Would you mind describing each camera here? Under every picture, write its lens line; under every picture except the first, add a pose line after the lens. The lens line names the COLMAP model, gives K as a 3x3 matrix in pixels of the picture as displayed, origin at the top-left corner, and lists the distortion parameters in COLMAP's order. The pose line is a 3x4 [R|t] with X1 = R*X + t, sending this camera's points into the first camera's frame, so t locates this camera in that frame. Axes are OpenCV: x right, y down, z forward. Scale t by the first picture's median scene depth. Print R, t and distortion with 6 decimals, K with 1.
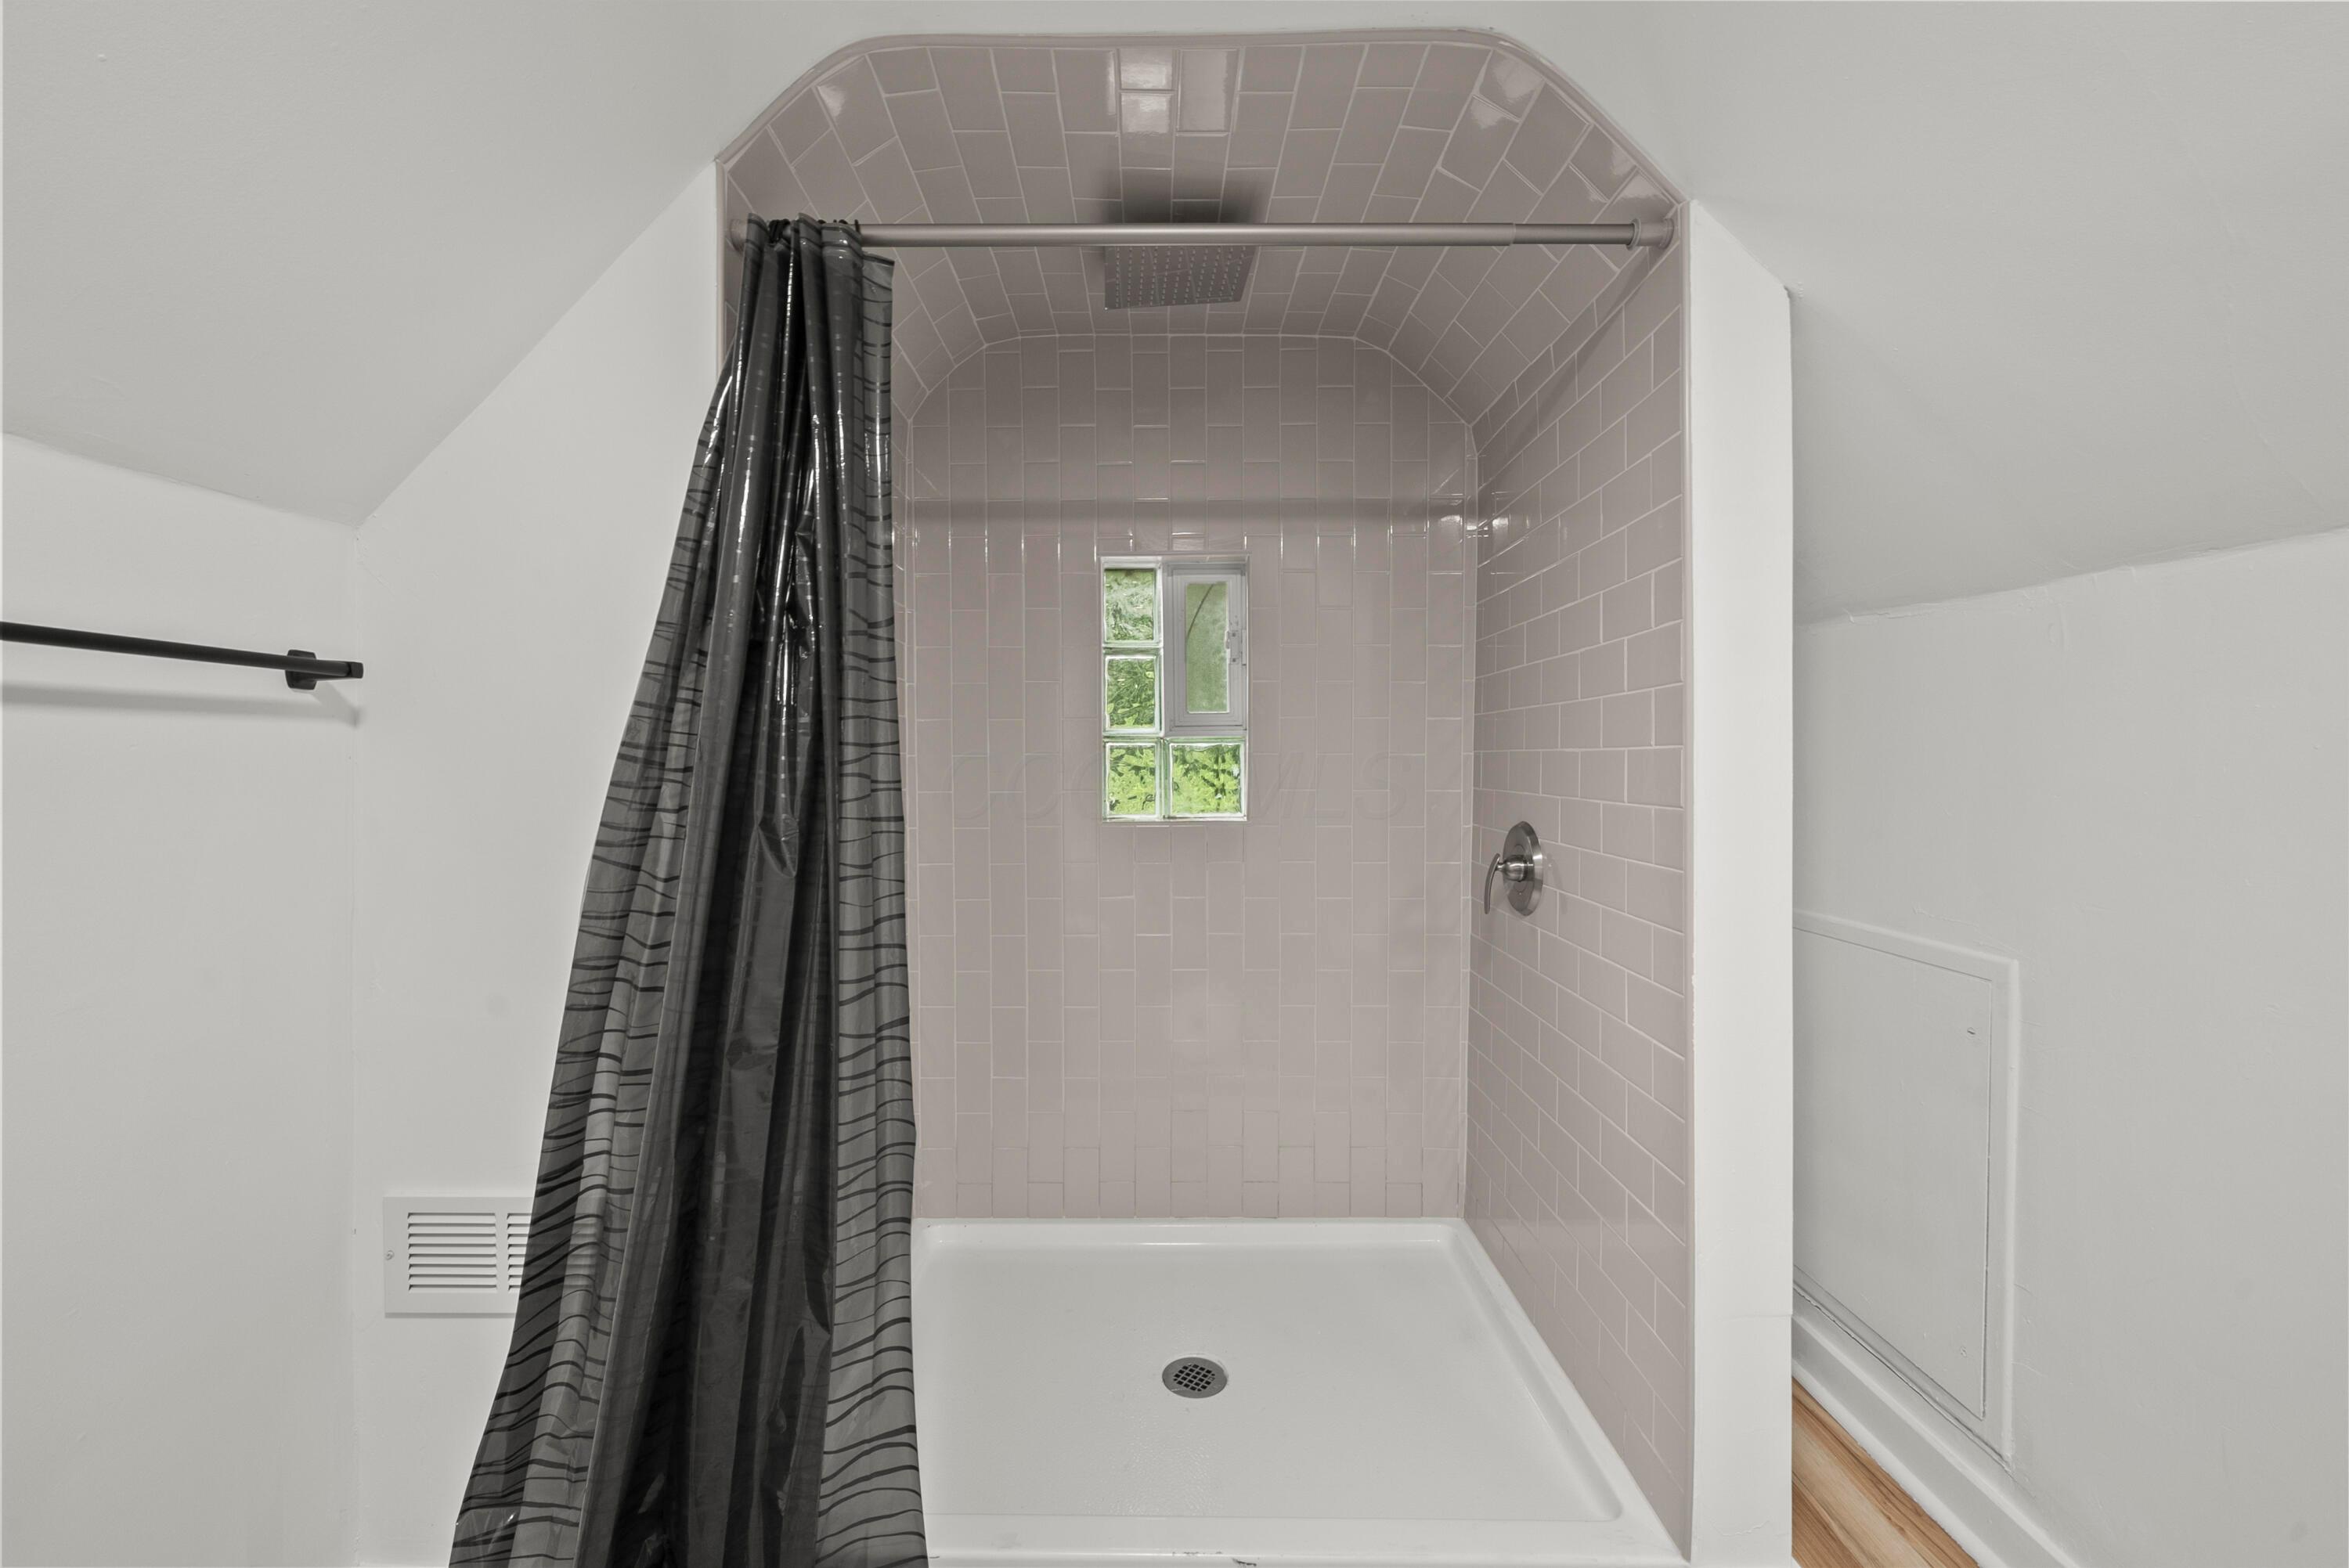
lens RADIAL K [[948.9, 0, 1259.4], [0, 948.9, 778.2], [0, 0, 1]] dist [0.000641, 0.000041]
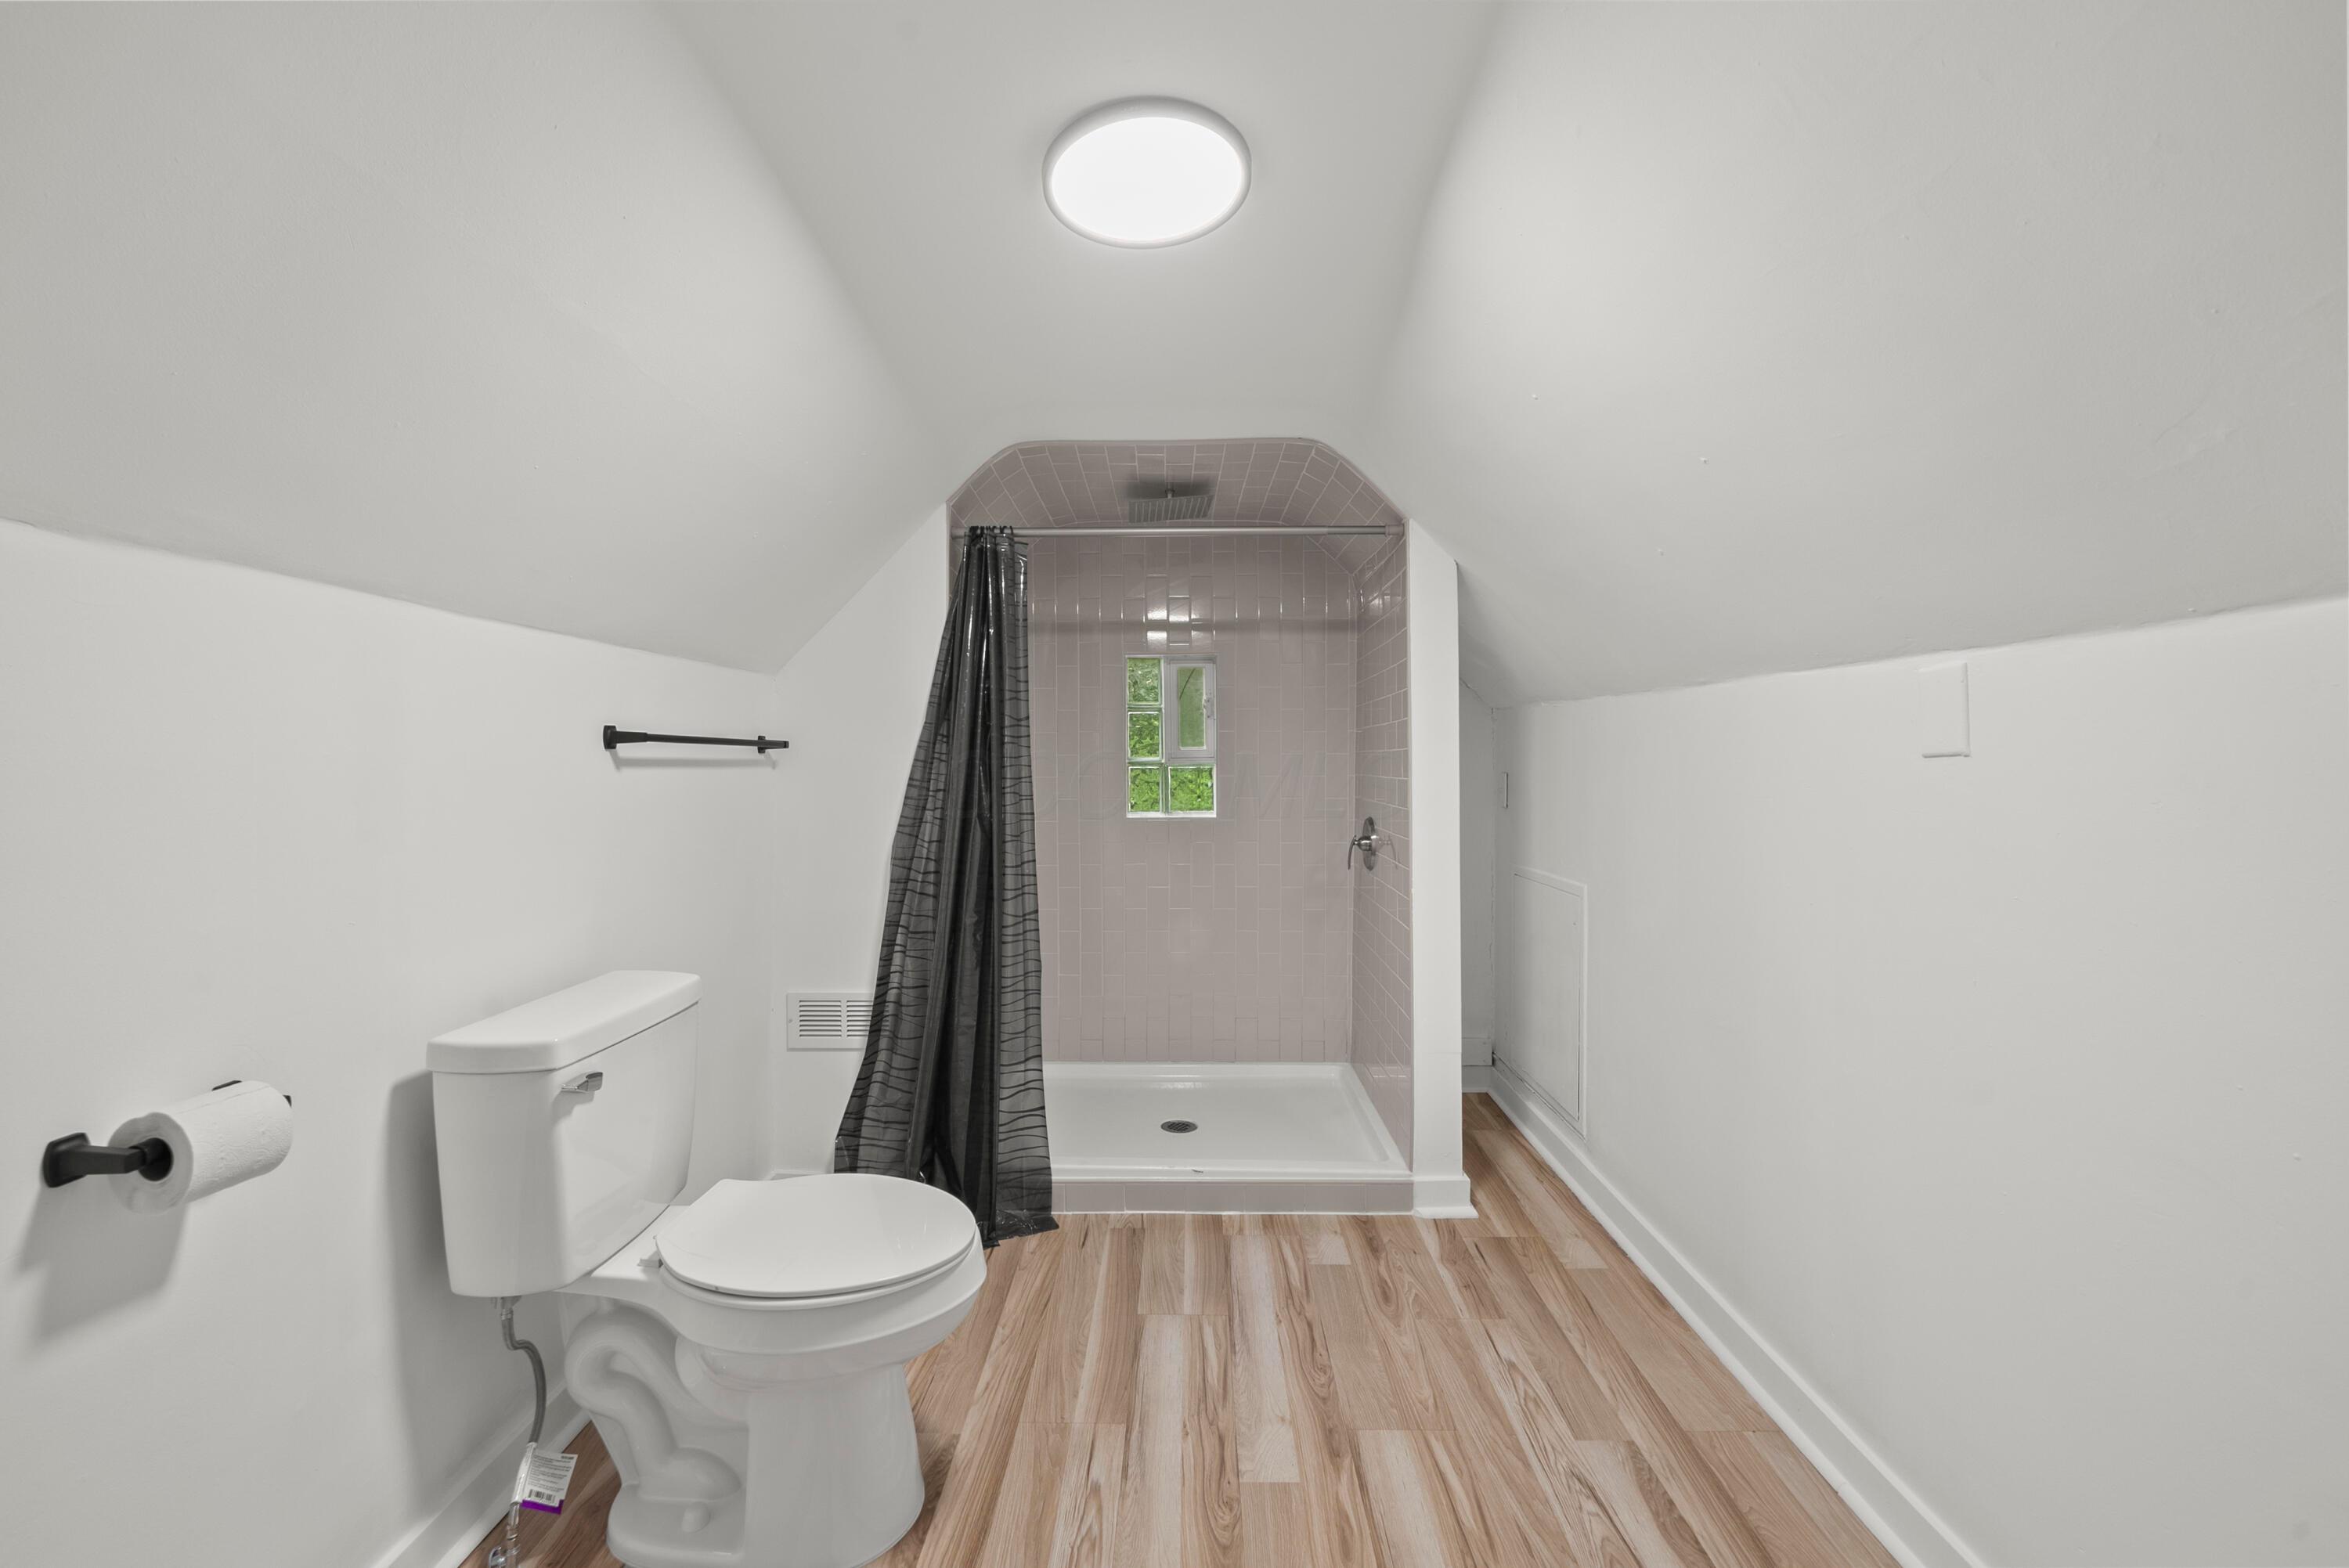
lens RADIAL K [[948.1, 0, 1174.5], [0, 948.1, 784.0], [0, 0, 1]] dist [0.000441, 0.000001]
pose [[0.994893, -0.002569, -0.100903, 0.133660], [0.003563, 0.999947, 0.009675, -0.041169], [0.100873, -0.009985, 0.994849, -1.012813]]
